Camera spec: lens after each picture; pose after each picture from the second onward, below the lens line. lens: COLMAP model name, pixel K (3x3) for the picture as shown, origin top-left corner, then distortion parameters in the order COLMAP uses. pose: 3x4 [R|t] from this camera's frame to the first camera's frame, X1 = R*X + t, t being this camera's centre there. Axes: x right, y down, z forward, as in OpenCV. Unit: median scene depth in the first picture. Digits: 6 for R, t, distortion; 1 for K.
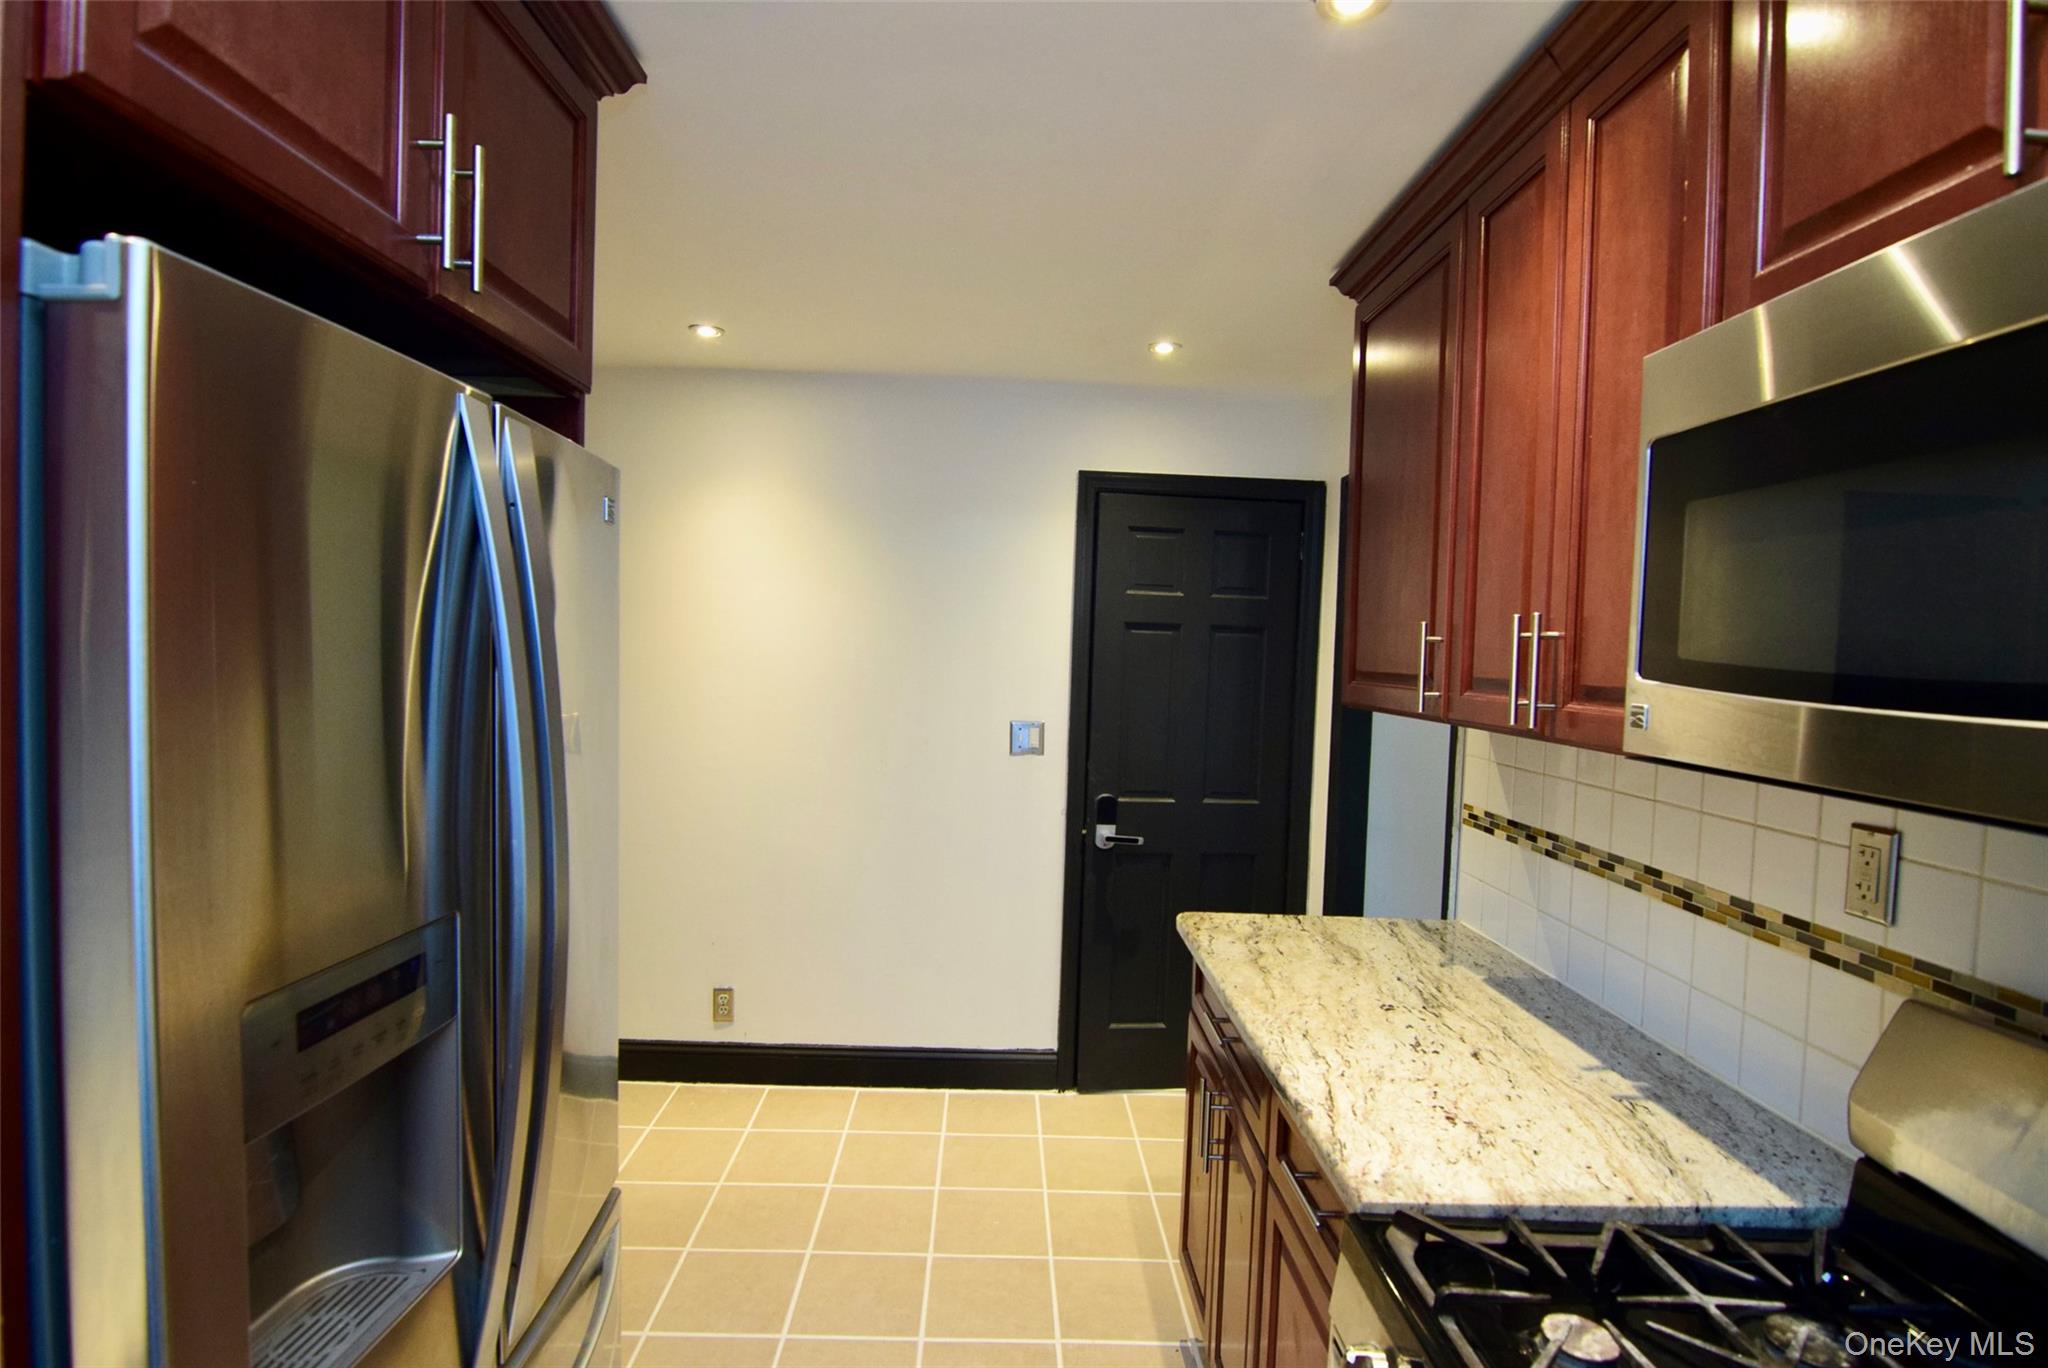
lens RADIAL K [[993.6, 0, 1015.6], [0, 993.6, 683.0], [0, 0, 1]] dist [-0.004737, -0.011850]
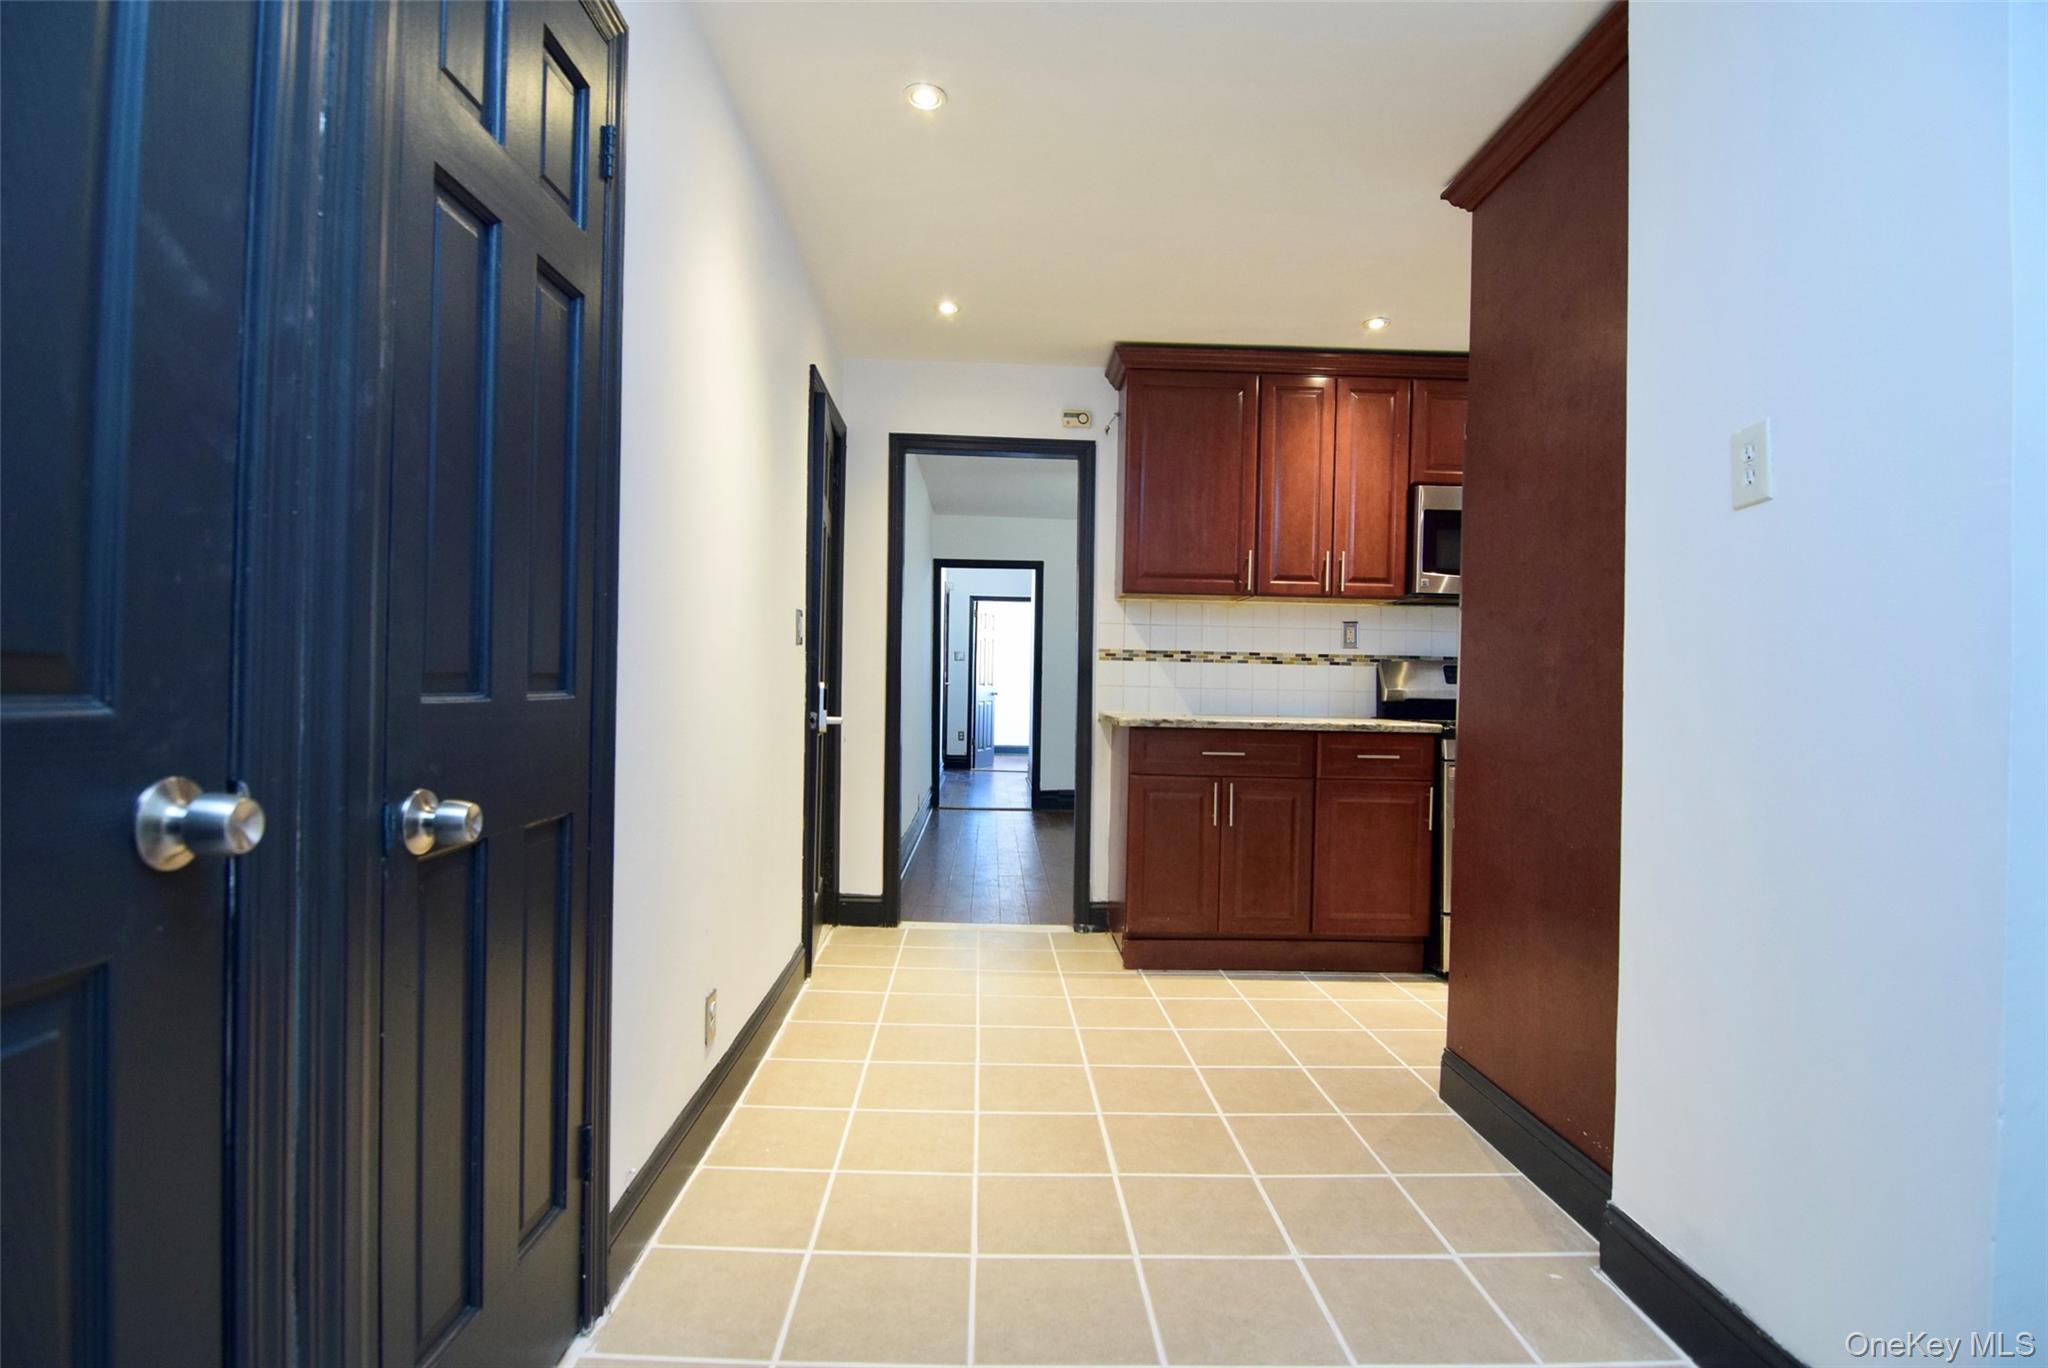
lens RADIAL K [[993.6, 0, 1015.6], [0, 993.6, 683.0], [0, 0, 1]] dist [-0.004737, -0.011850]
pose [[-0.008790, -0.035140, 0.999344, -1.850991], [0.015874, 0.999252, 0.035277, 0.152603], [-0.999835, 0.016174, -0.008225, 1.537192]]
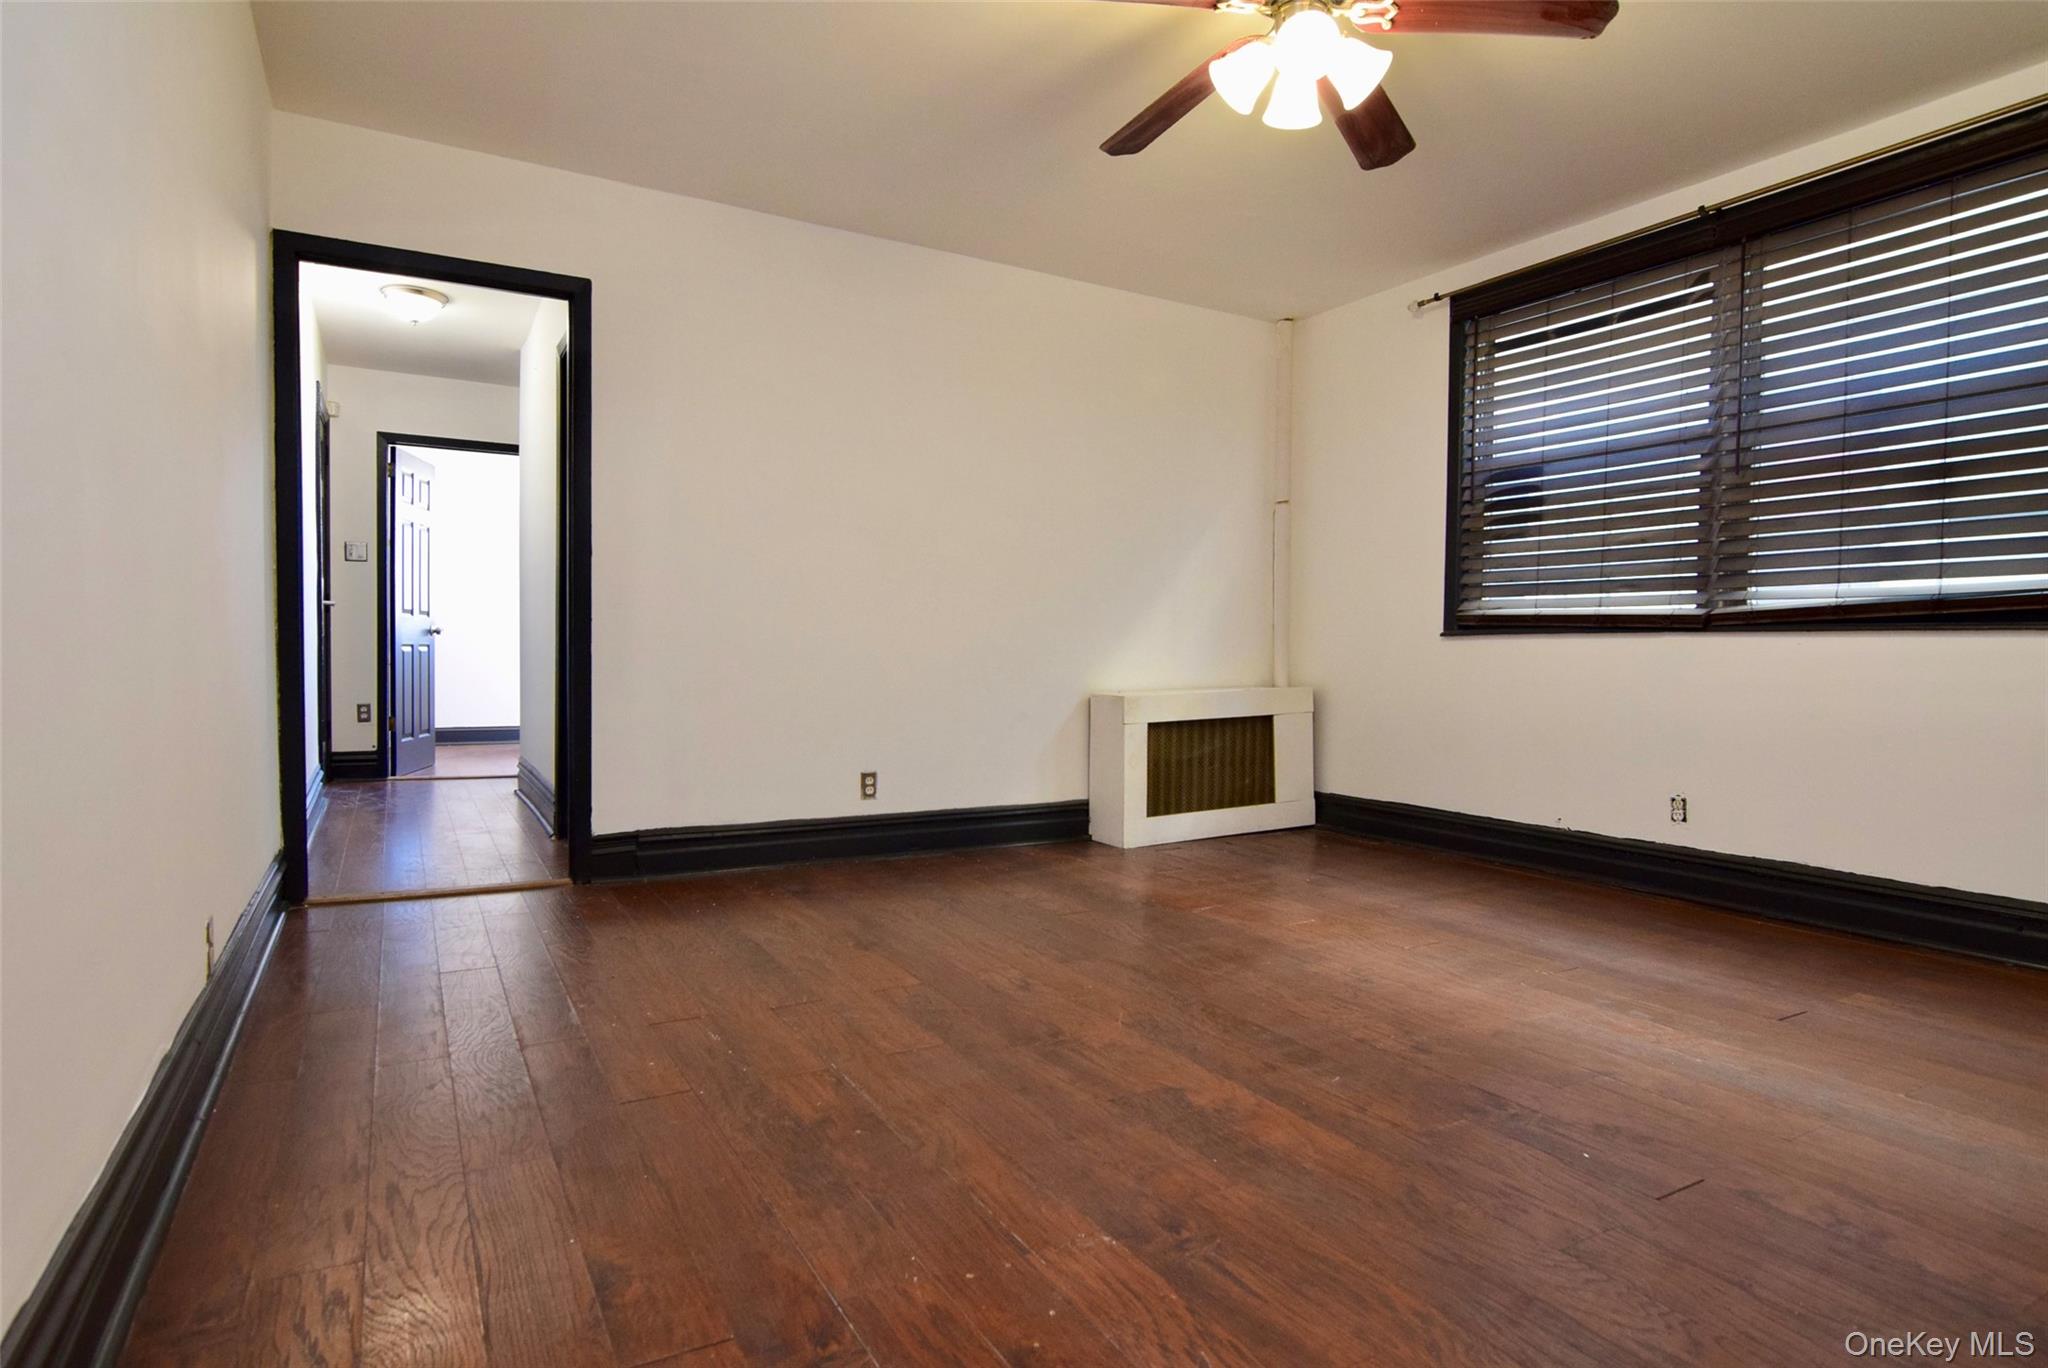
lens RADIAL K [[1105.9, 0, 1024.0], [0, 1105.9, 684.0], [0, 0, 1]] dist [-0.008830, -0.001824]
pose [[-0.478768, -0.065170, 0.875519, 0.591836], [0.001392, 0.997183, 0.074988, 0.374061], [-0.877940, 0.037120, -0.477329, 1.674509]]
